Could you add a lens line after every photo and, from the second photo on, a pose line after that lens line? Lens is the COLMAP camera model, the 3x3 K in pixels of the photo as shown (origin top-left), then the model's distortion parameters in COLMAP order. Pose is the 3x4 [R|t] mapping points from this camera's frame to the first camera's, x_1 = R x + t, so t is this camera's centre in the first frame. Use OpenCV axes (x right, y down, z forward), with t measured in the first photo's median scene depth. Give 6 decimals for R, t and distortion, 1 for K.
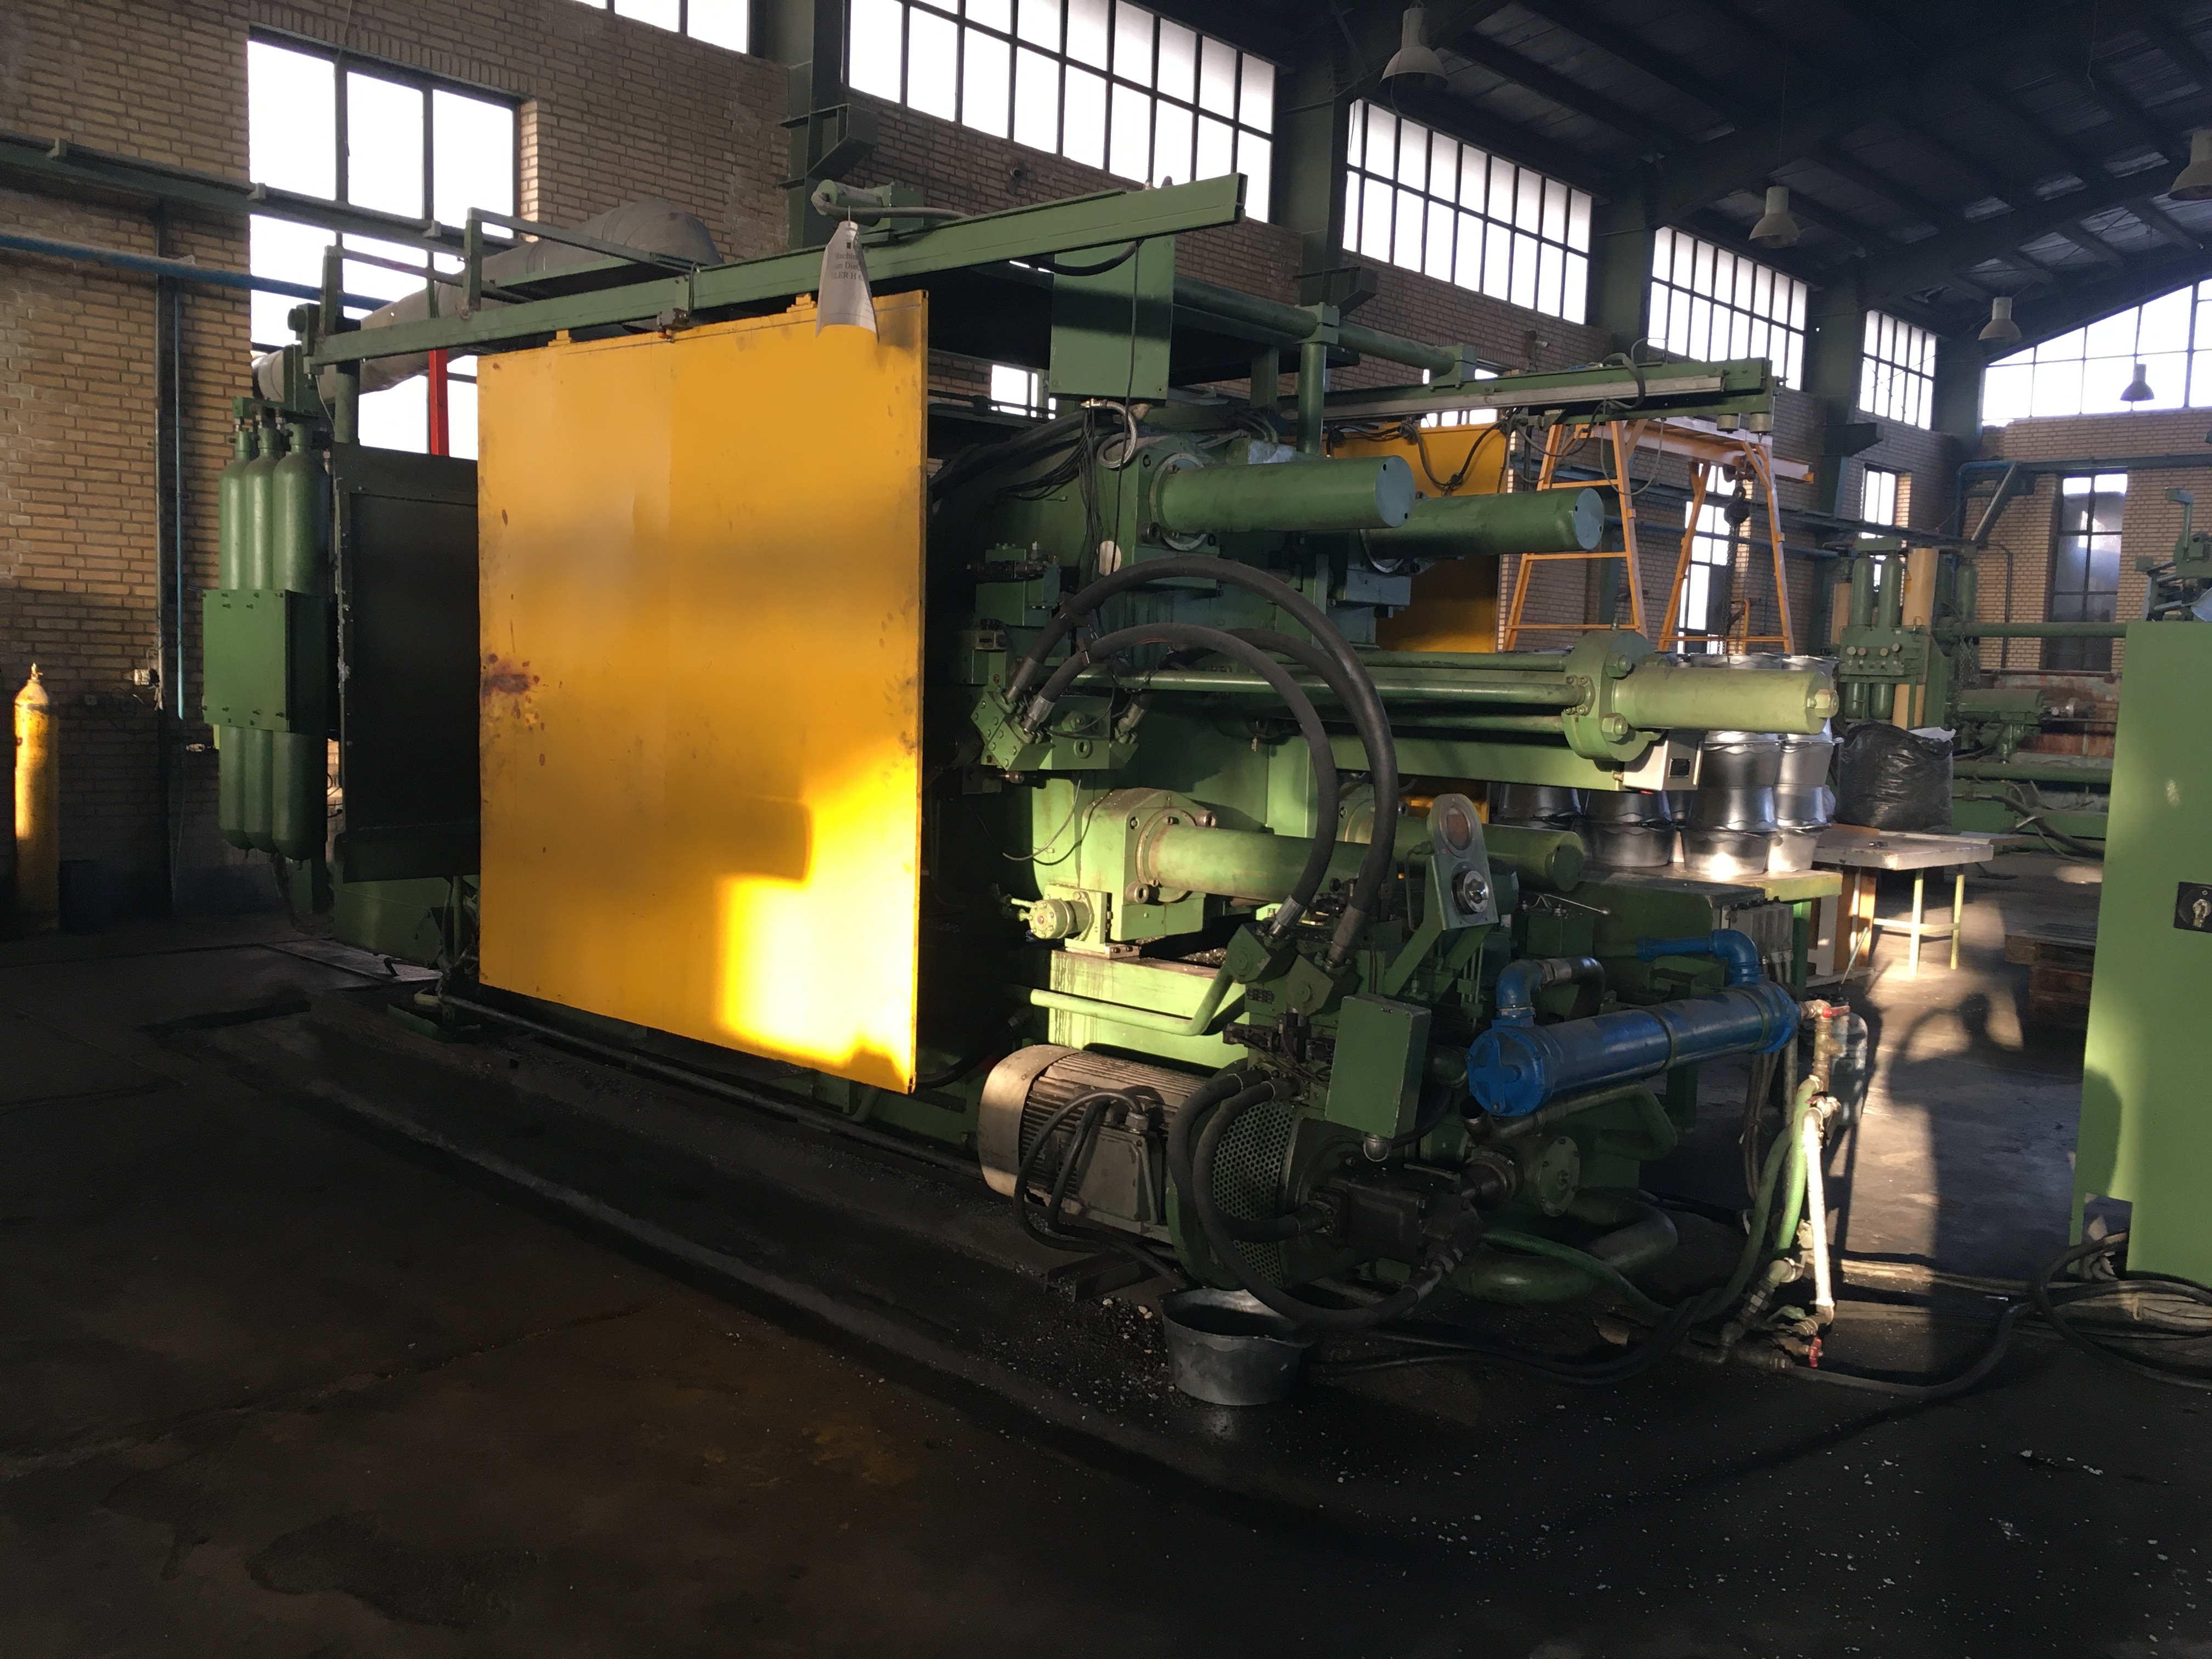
lens RADIAL K [[1875.0, 0, 1125.5], [0, 1875.0, 832.8], [0, 0, 1]] dist [-0.008719, -0.006473]
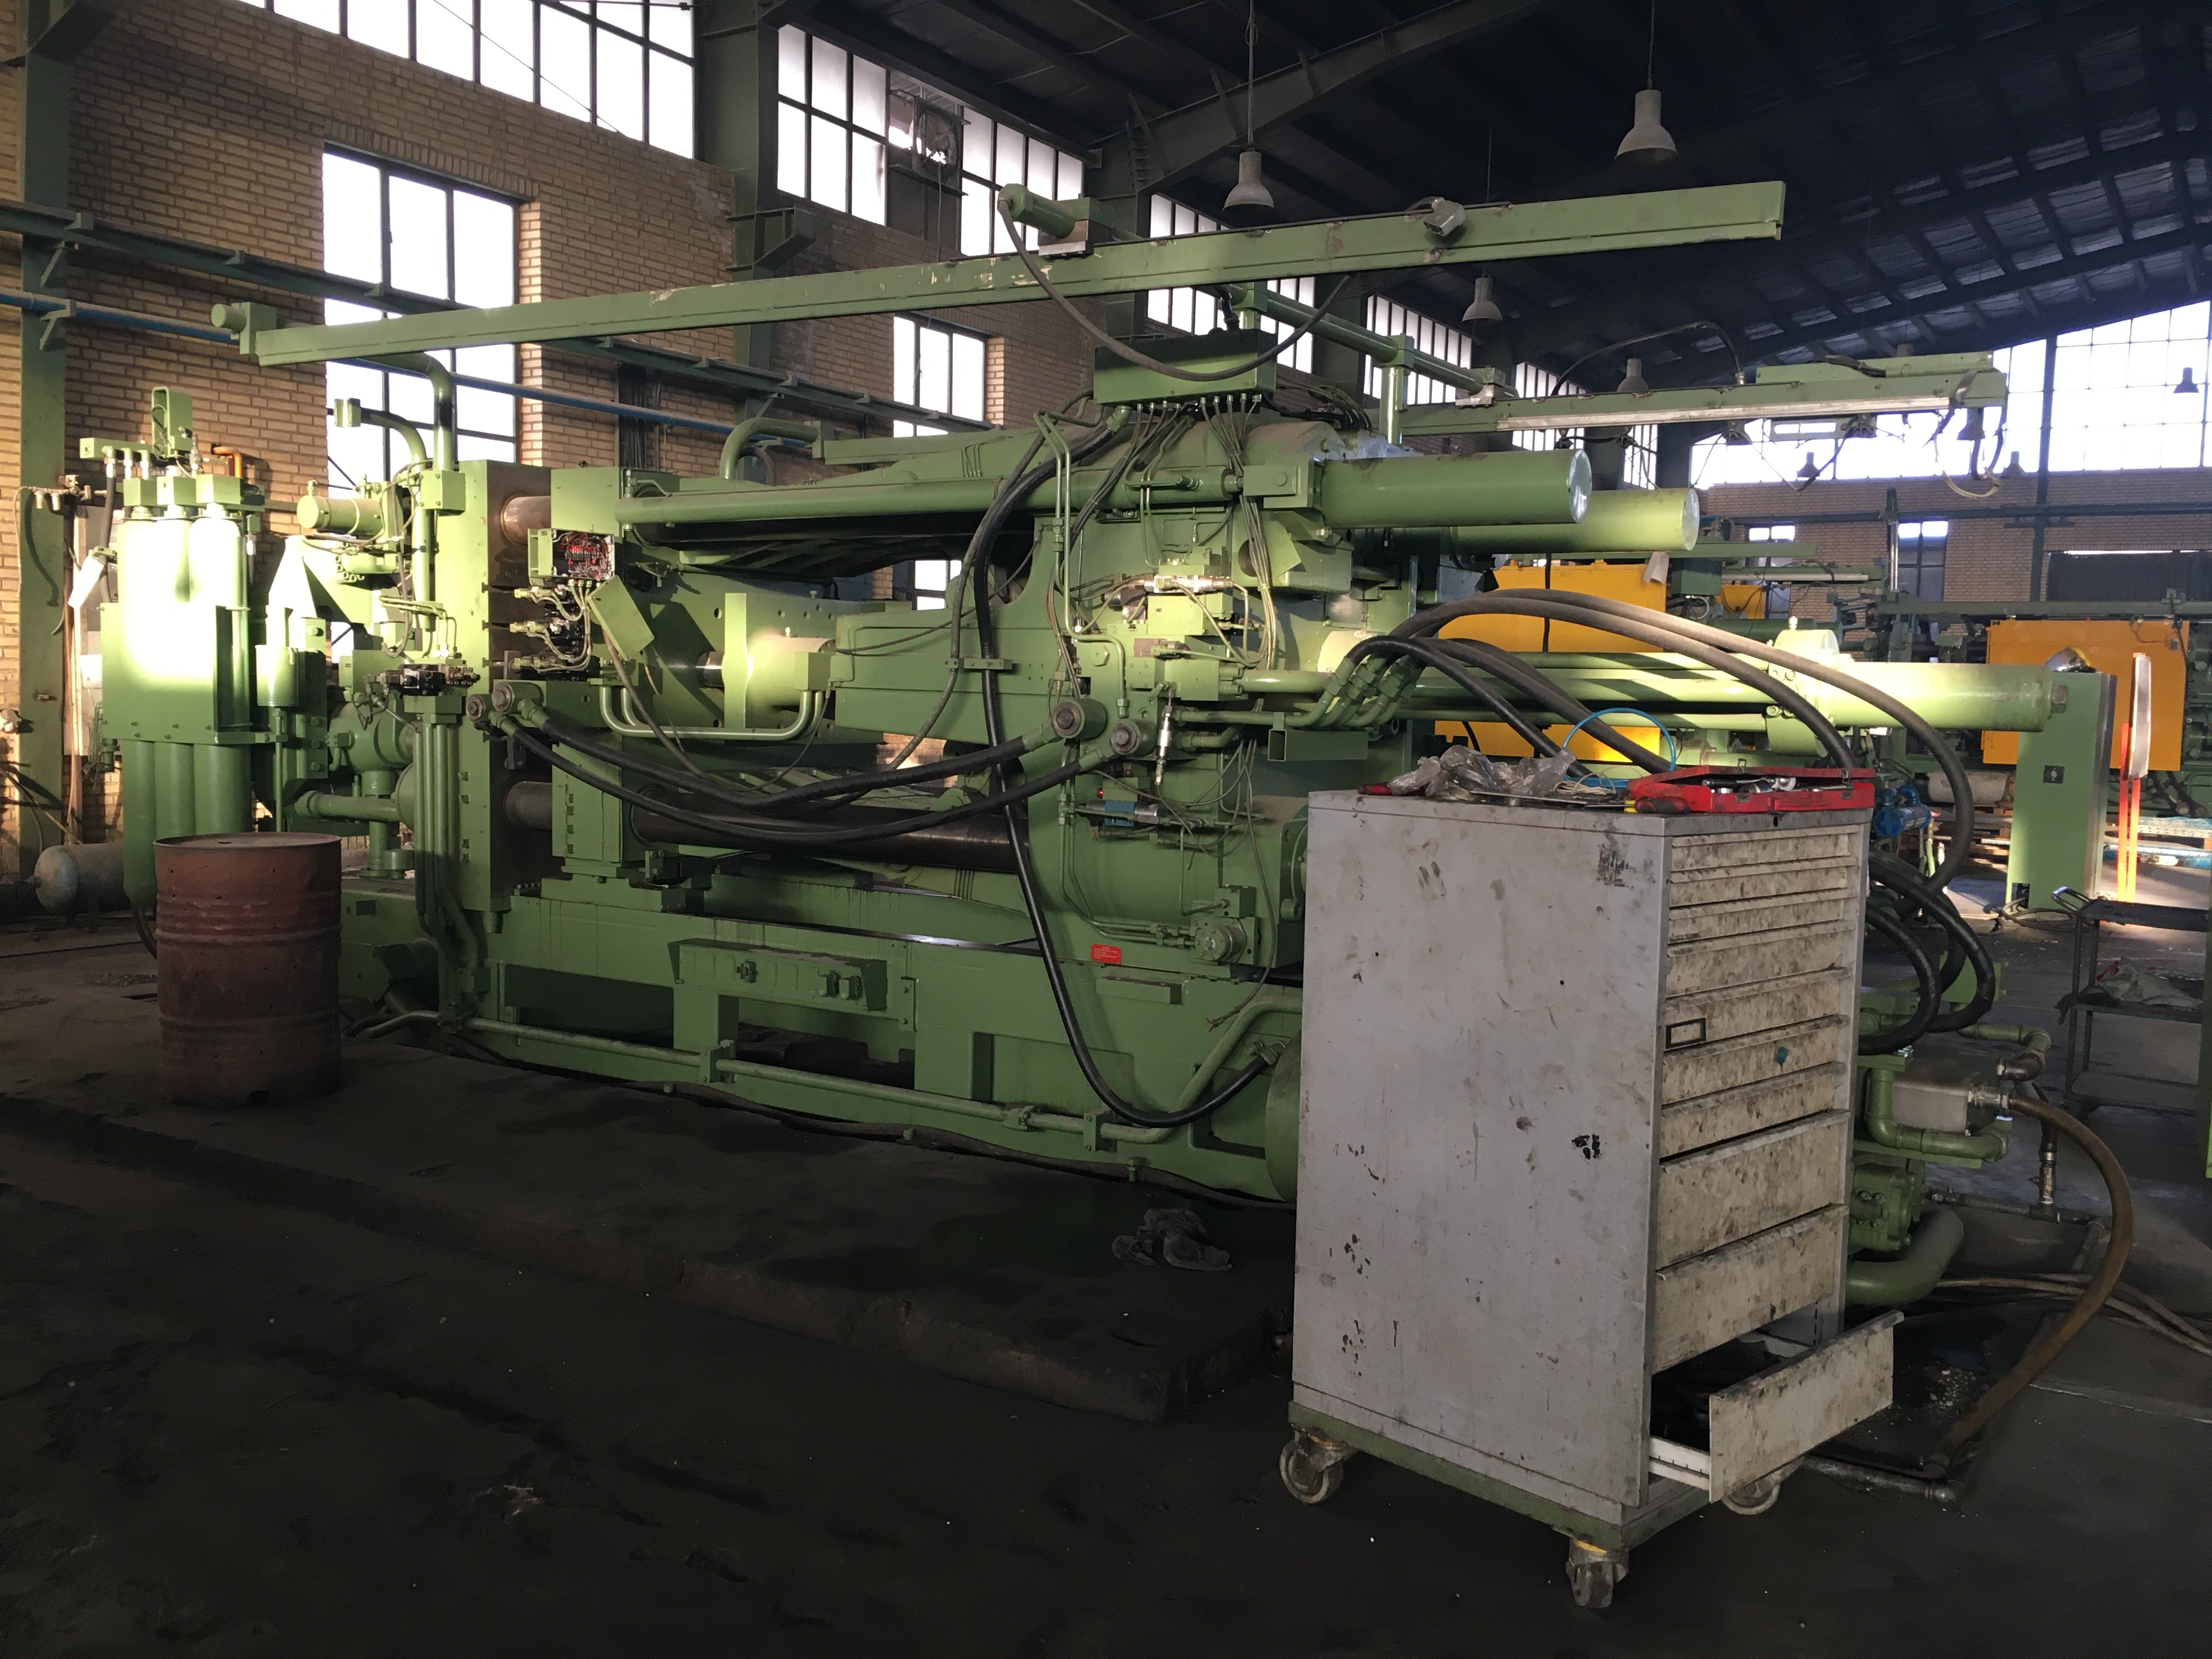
lens RADIAL K [[1907.1, 0, 1106.0], [0, 1907.1, 829.5], [0, 0, 1]] dist [-0.001467, -0.002854]
pose [[0.978135, -0.032115, 0.205476, -0.236693], [0.032325, 0.999475, 0.002332, 0.012048], [-0.205443, 0.004361, 0.978659, -0.252795]]
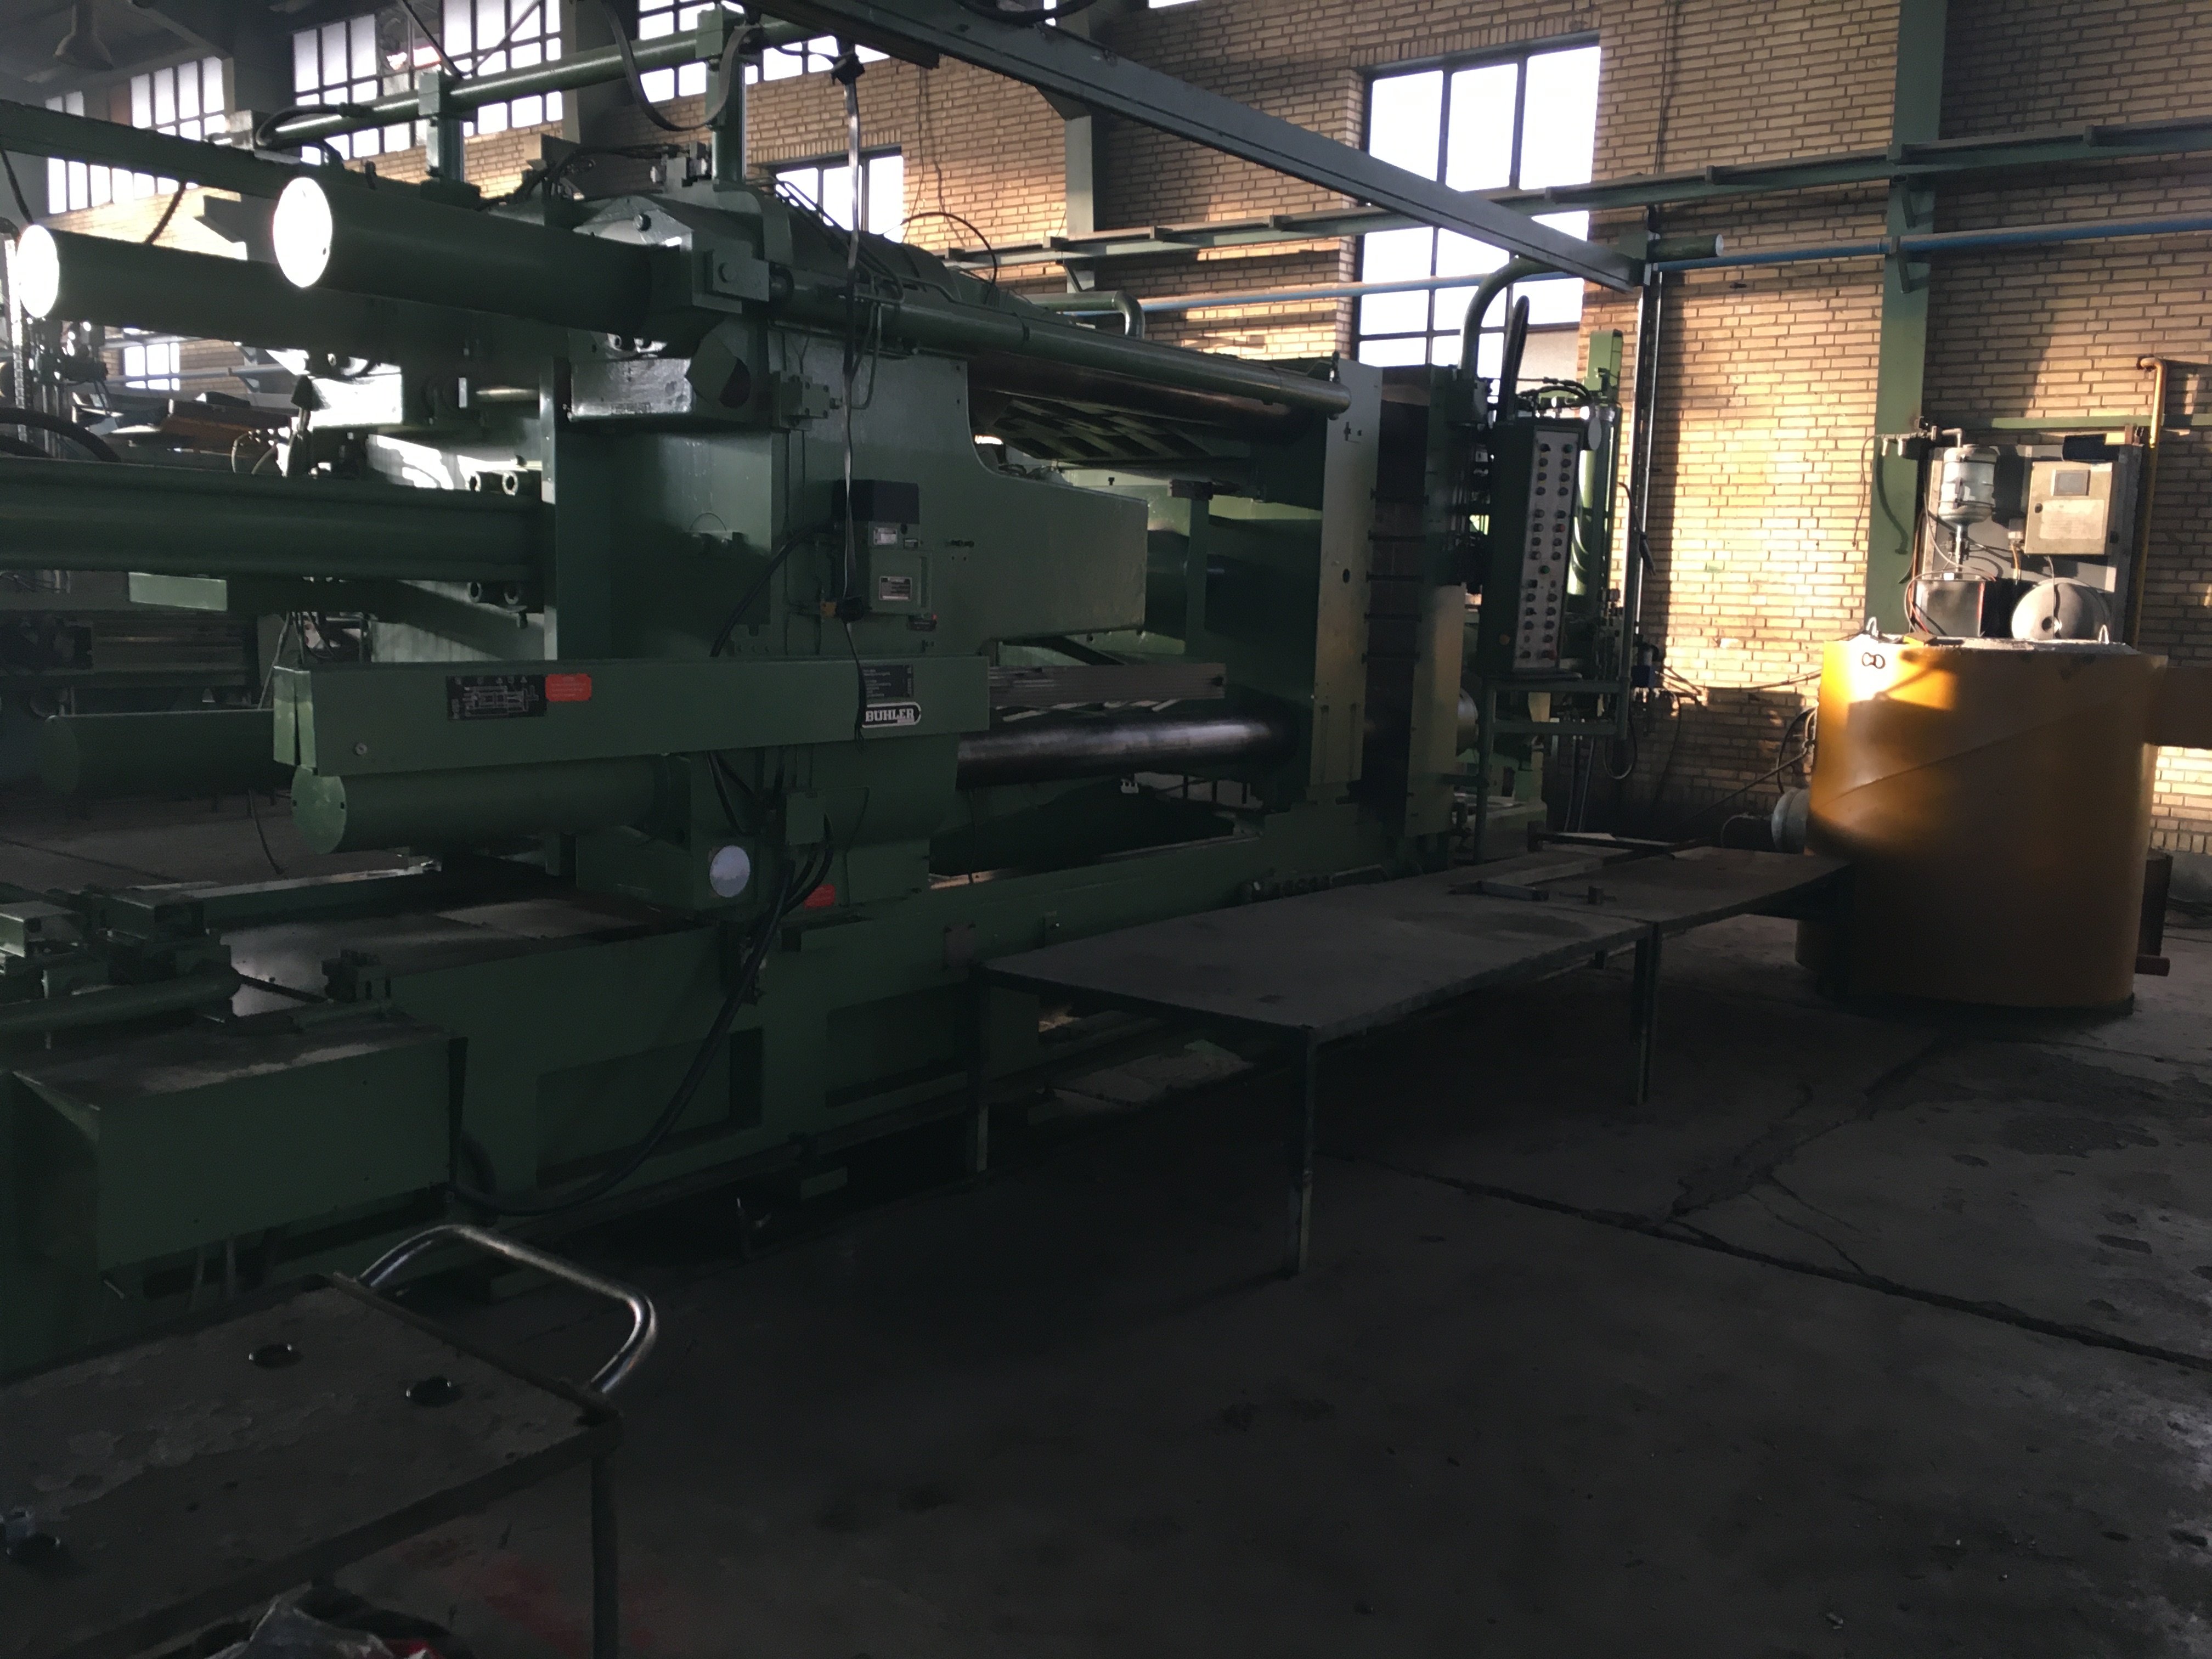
lens RADIAL K [[1875.0, 0, 1125.5], [0, 1875.0, 832.8], [0, 0, 1]] dist [-0.008719, -0.006473]
pose [[0.170587, 0.083292, -0.981816, 0.684155], [-0.103614, 0.992413, 0.066189, -0.010214], [0.979880, 0.090439, 0.177923, 0.648343]]
